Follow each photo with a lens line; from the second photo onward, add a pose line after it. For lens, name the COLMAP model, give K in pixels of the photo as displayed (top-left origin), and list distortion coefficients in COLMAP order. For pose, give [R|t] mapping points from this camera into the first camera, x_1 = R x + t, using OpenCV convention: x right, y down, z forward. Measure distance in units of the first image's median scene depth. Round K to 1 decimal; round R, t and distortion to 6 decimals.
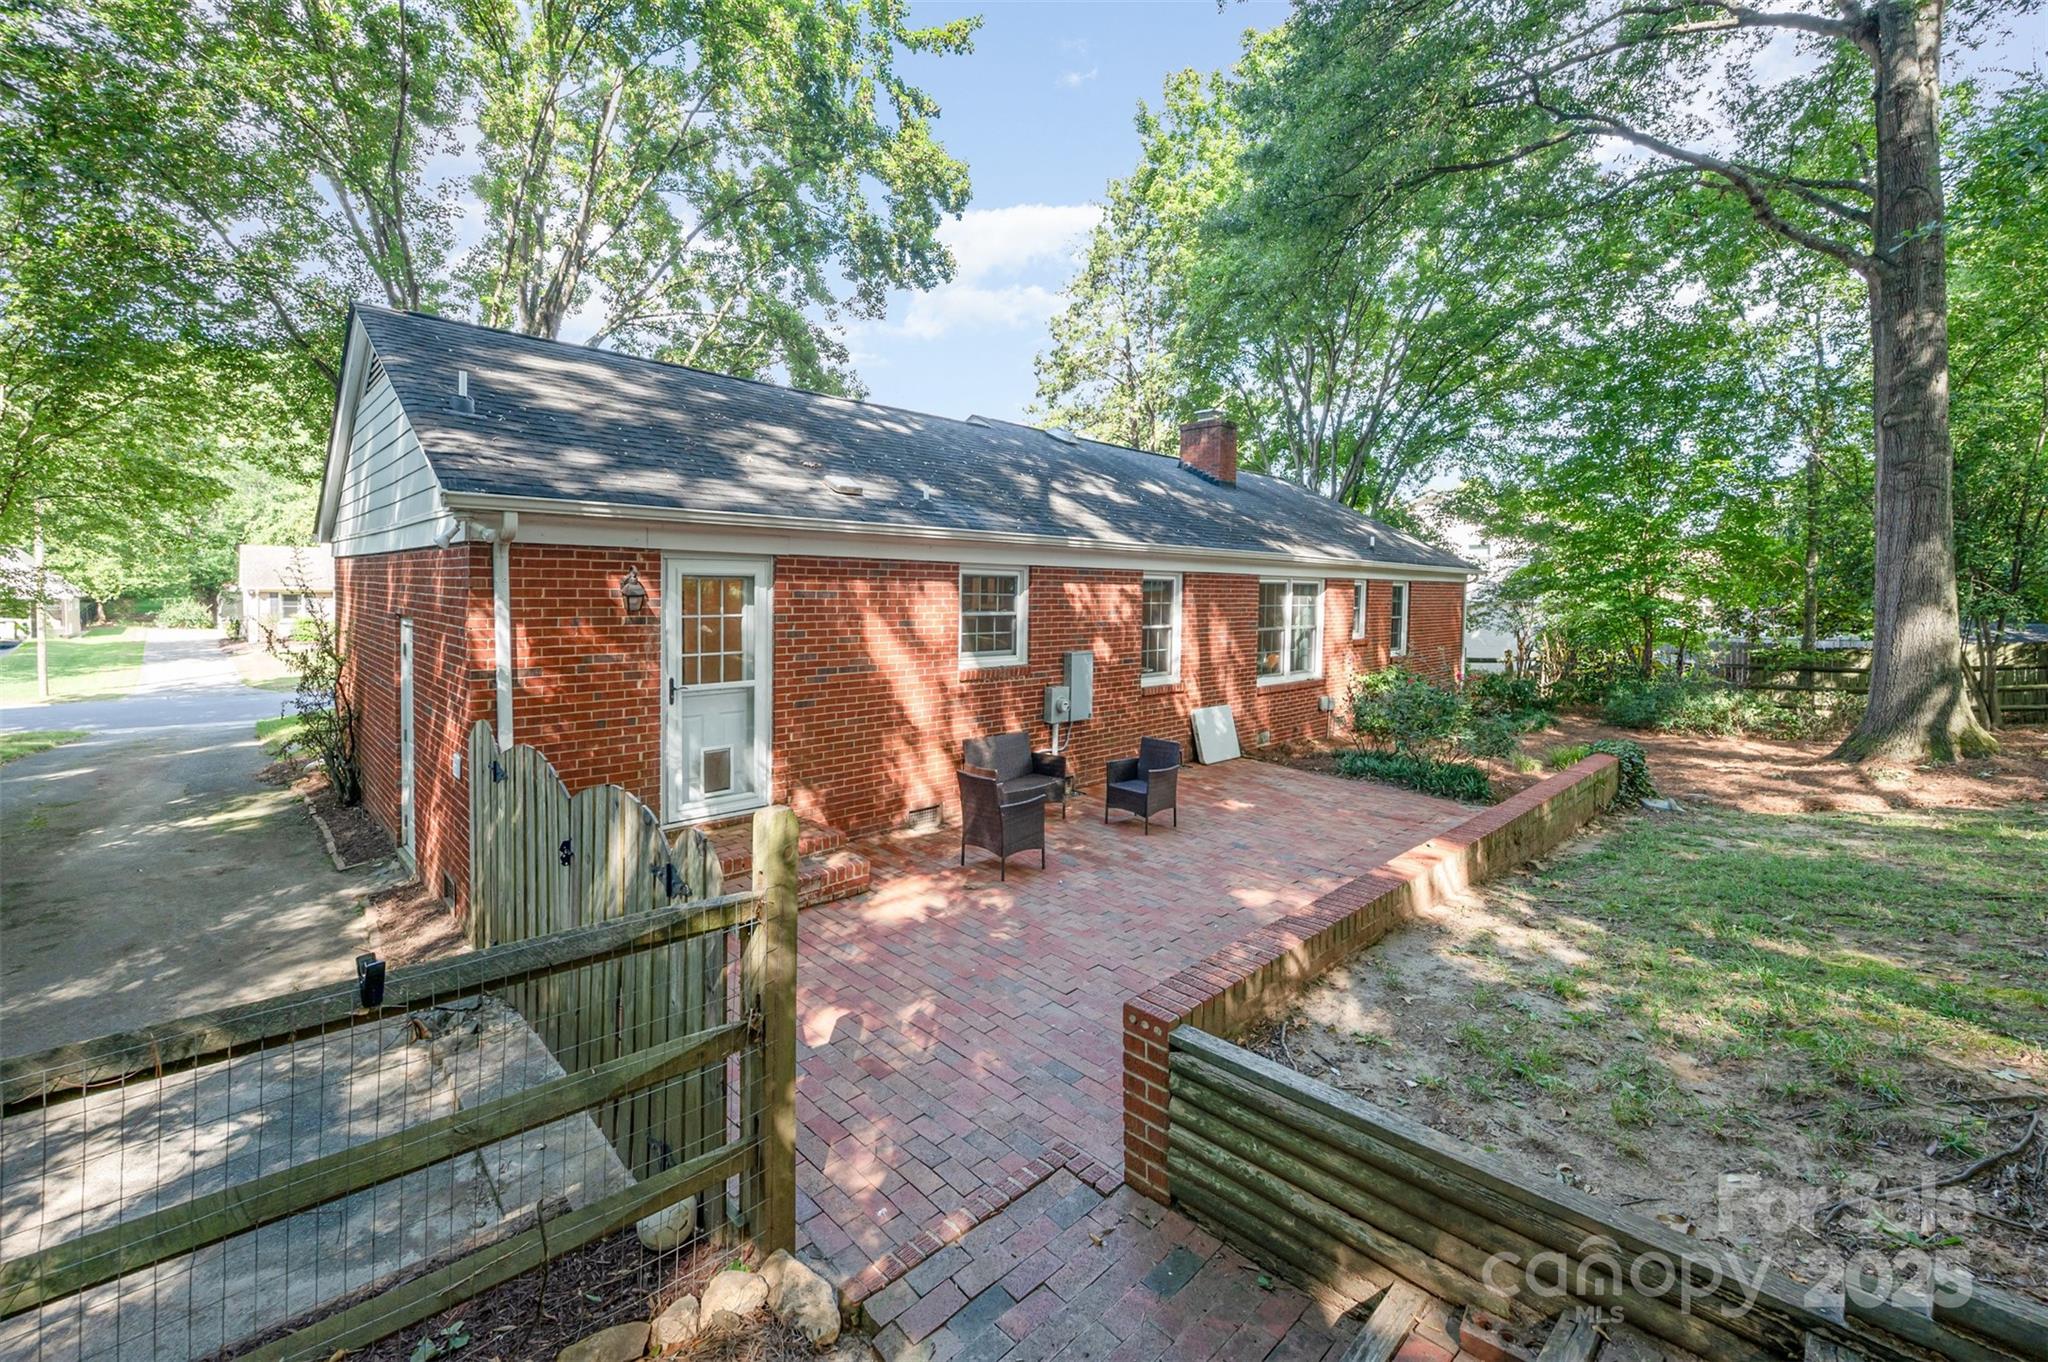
lens RADIAL K [[840.2, 0, 1026.0], [0, 840.2, 604.9], [0, 0, 1]] dist [-0.002577, 0.000188]
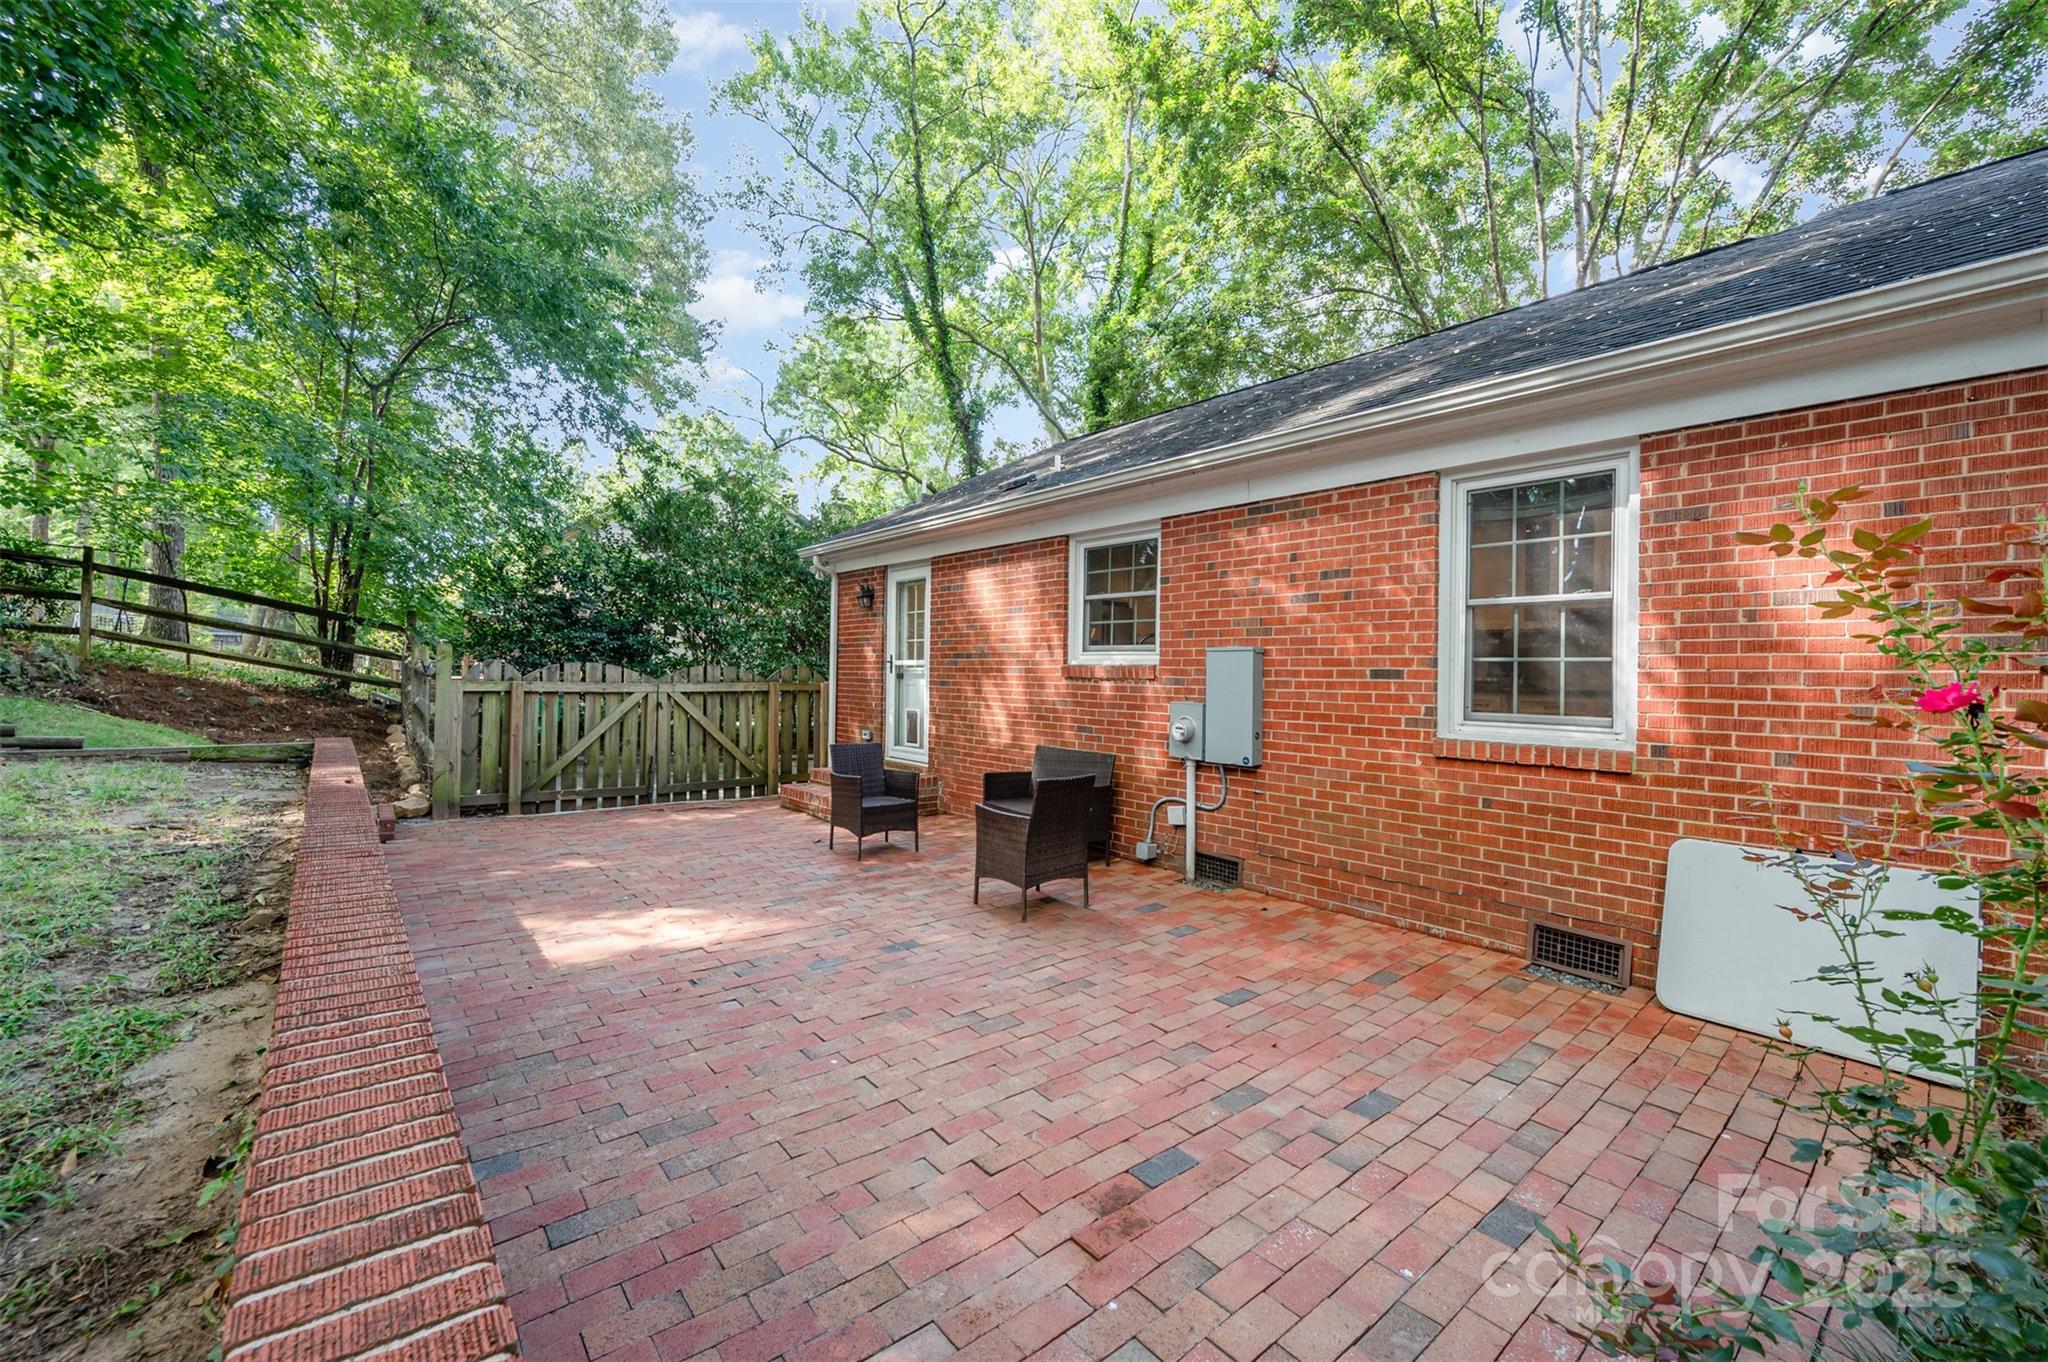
lens RADIAL K [[817.1, 0, 1020.5], [0, 817.1, 669.6], [0, 0, 1]] dist [-0.002088, -0.000216]
pose [[-0.076296, -0.024217, -0.996791, 0.387894], [-0.043101, 0.998851, -0.020968, 0.053544], [0.996153, 0.041363, -0.077252, 0.541179]]
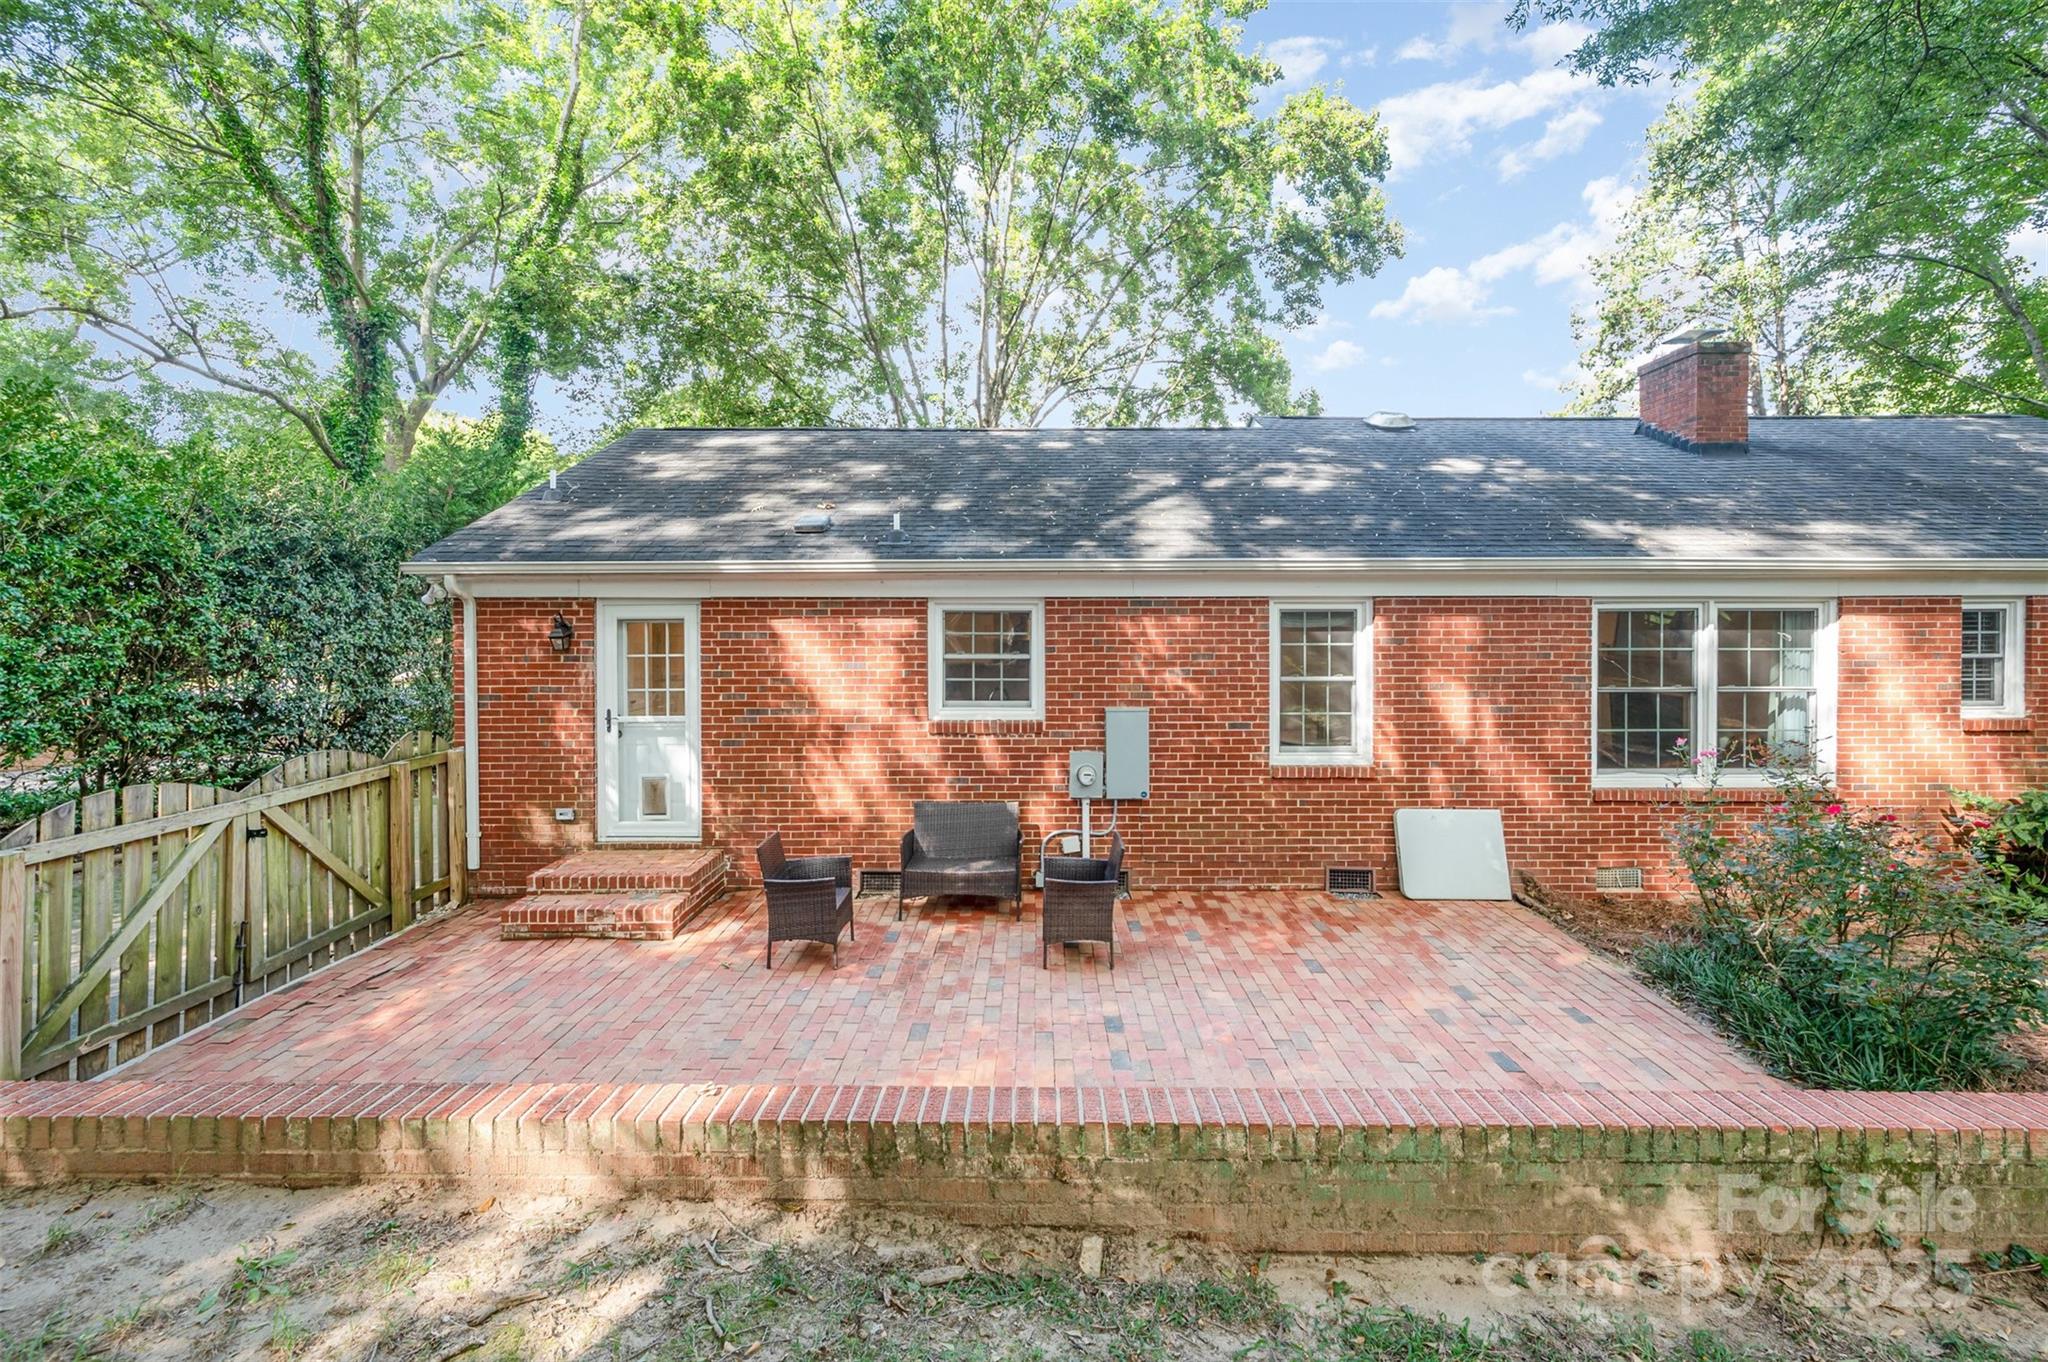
lens RADIAL K [[840.2, 0, 1026.0], [0, 840.2, 604.9], [0, 0, 1]] dist [-0.002577, 0.000188]
pose [[0.708485, -0.032339, -0.704985, 0.327284], [-0.001673, 0.998870, -0.047501, -0.000514], [0.705724, 0.034833, 0.707630, 0.241624]]
